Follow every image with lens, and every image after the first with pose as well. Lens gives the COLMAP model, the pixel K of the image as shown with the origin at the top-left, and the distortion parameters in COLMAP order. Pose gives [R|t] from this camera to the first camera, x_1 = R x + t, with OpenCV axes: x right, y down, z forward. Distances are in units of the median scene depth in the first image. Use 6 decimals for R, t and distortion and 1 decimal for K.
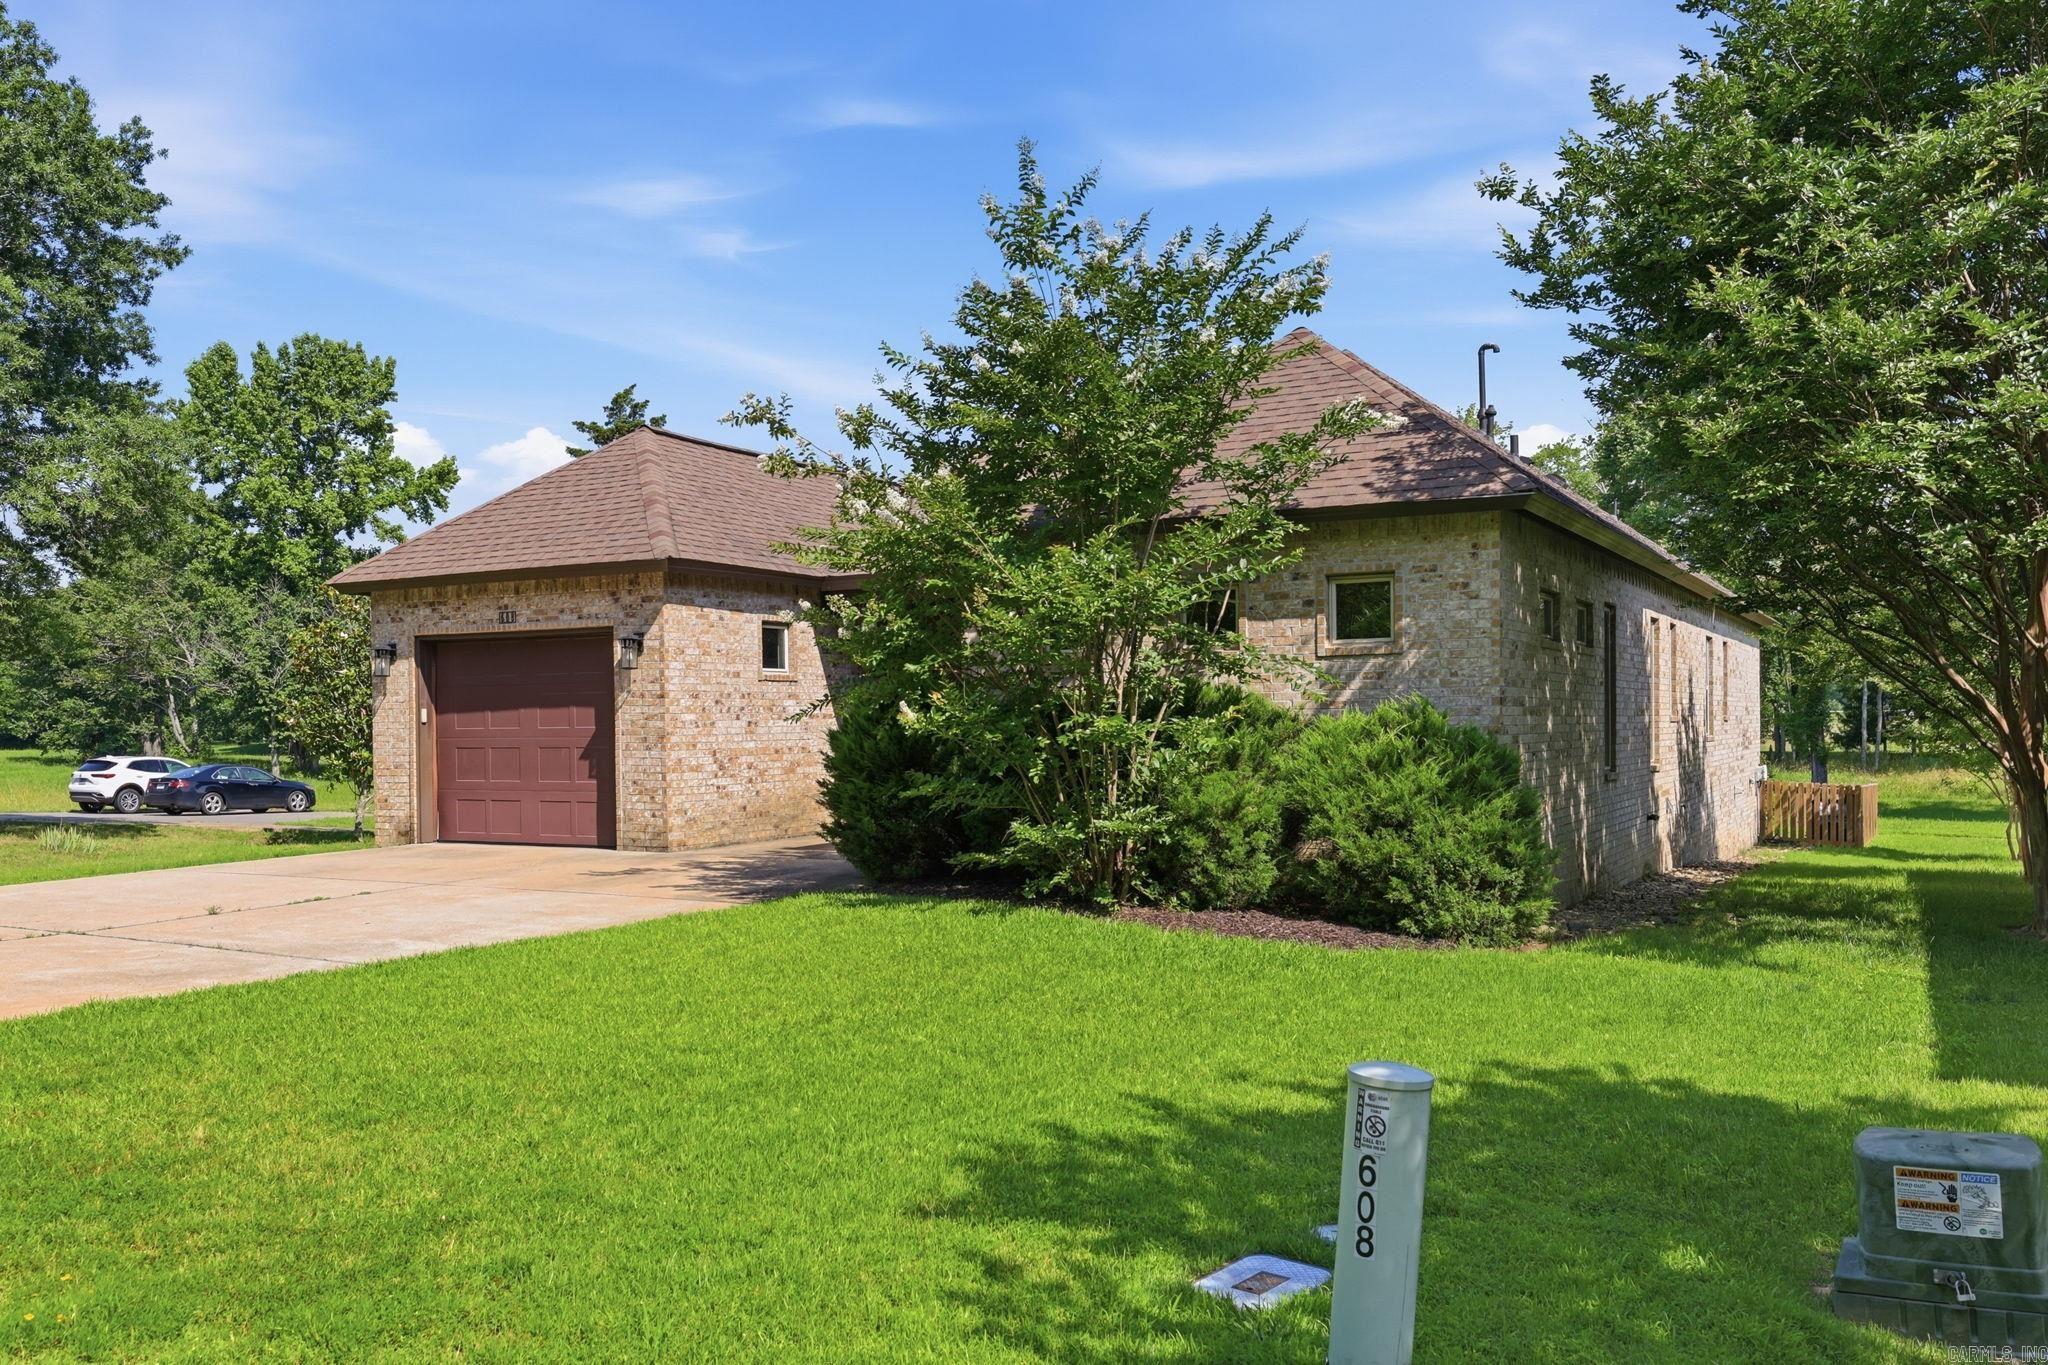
lens RADIAL K [[1613.3, 0, 1024.0], [0, 1613.3, 705.9], [0, 0, 1]] dist [0.021209, 0.000528]
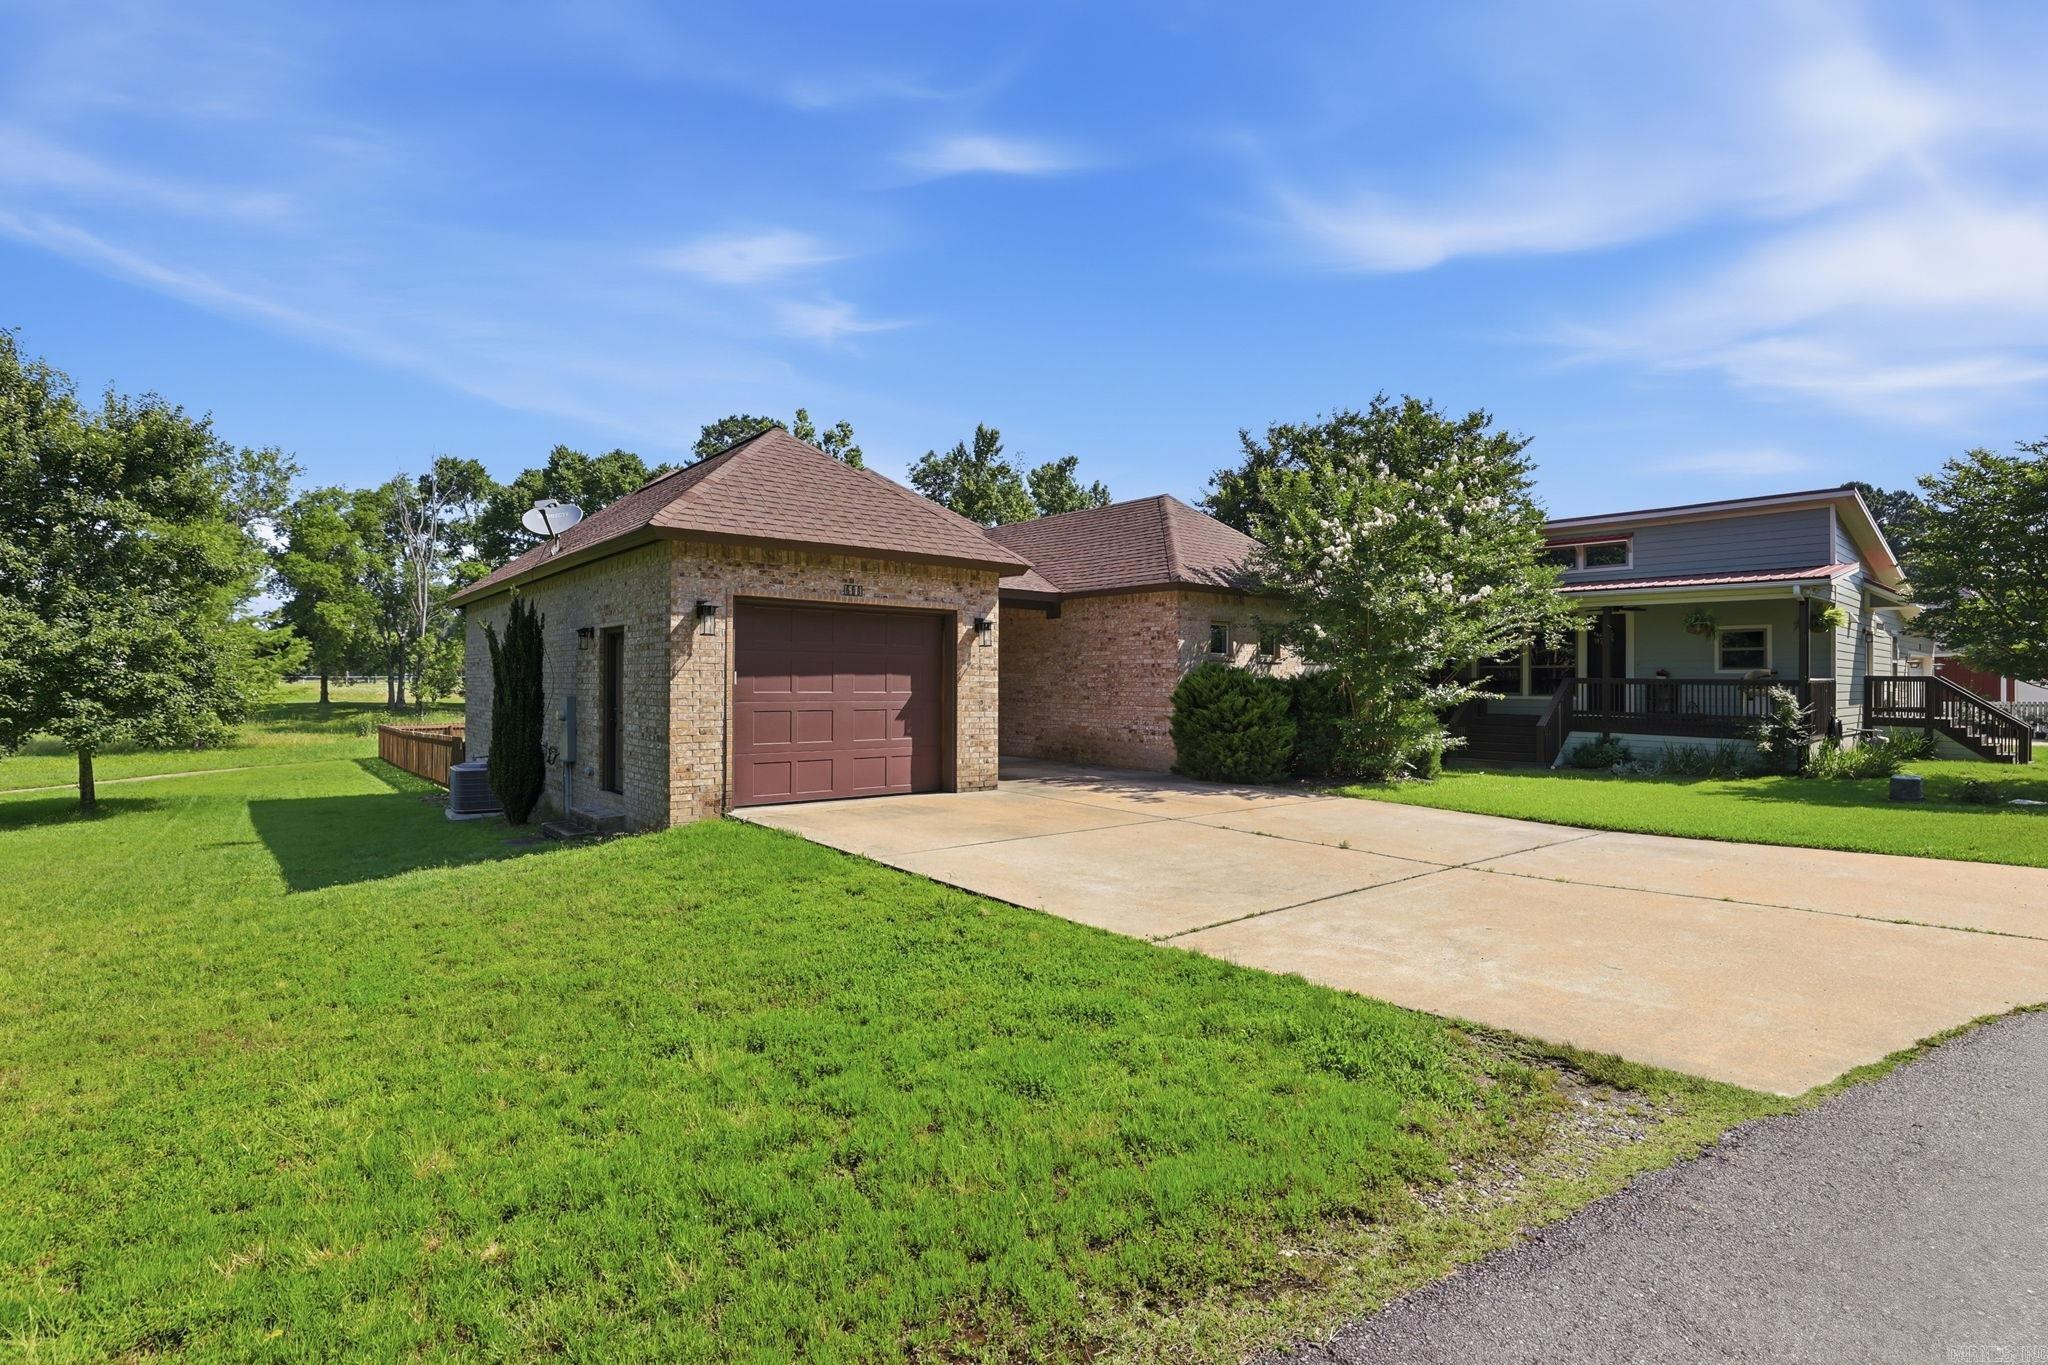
lens RADIAL K [[934.8, 0, 1015.9], [0, 934.8, 677.7], [0, 0, 1]] dist [-0.039481, -0.000120]
pose [[0.373658, 0.021151, 0.927325, -0.859289], [-0.018027, 0.999717, -0.015538, 0.011609], [-0.927391, -0.010911, 0.373934, 0.664938]]
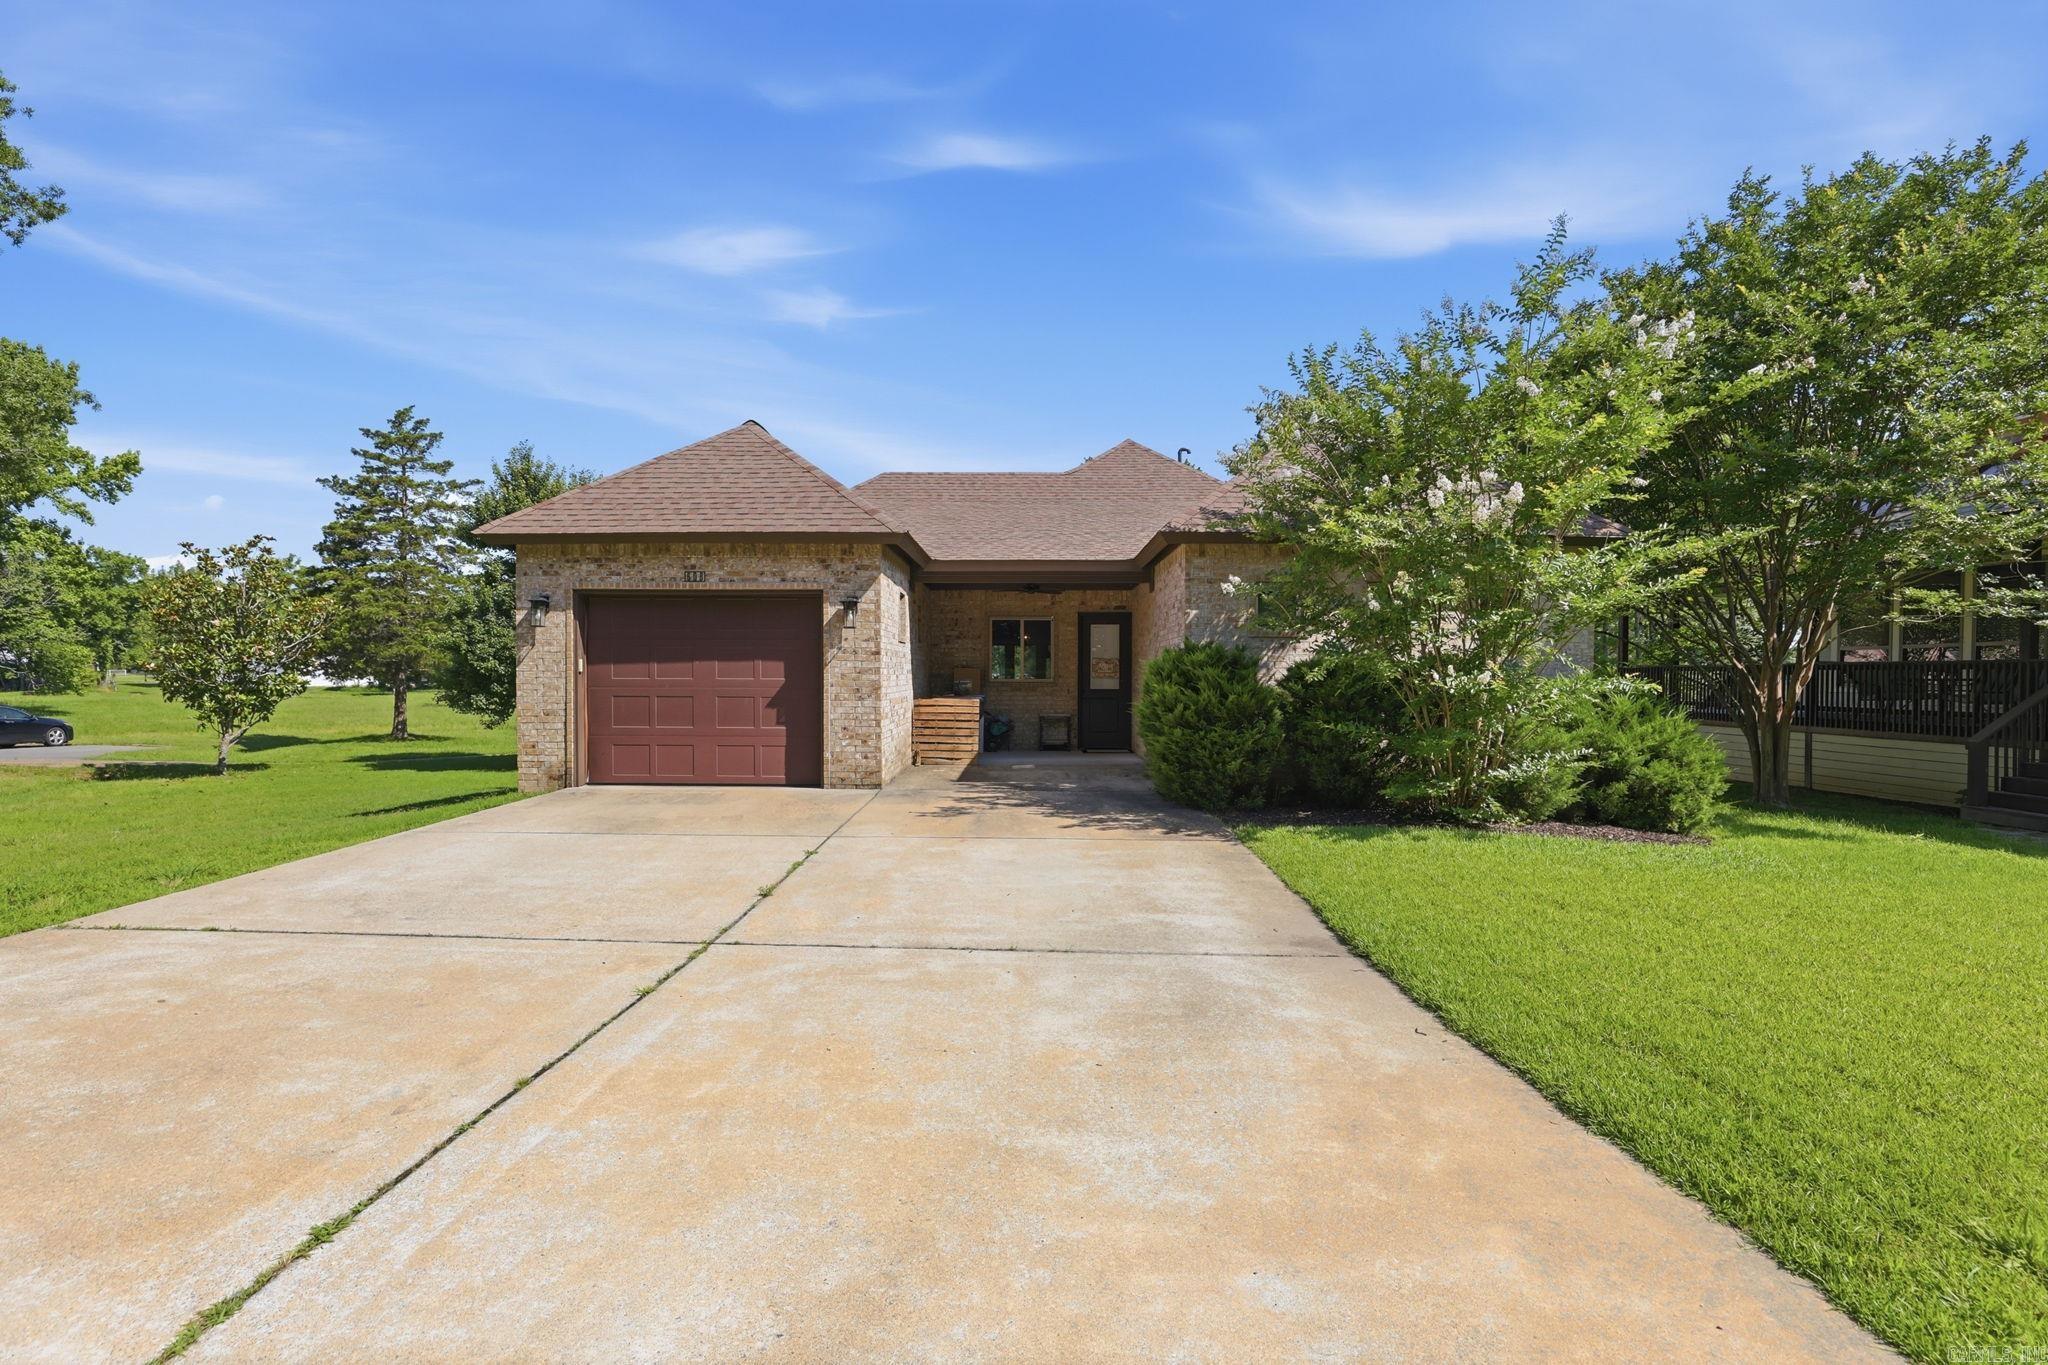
lens RADIAL K [[941.5, 0, 1024.0], [0, 941.5, 682.5], [0, 0, 1]] dist [-0.037717, 0.007307]
pose [[0.880236, 0.010974, 0.474410, -0.422887], [-0.018503, 0.999766, 0.011204, 0.005133], [-0.474176, -0.018641, 0.880233, 0.342645]]
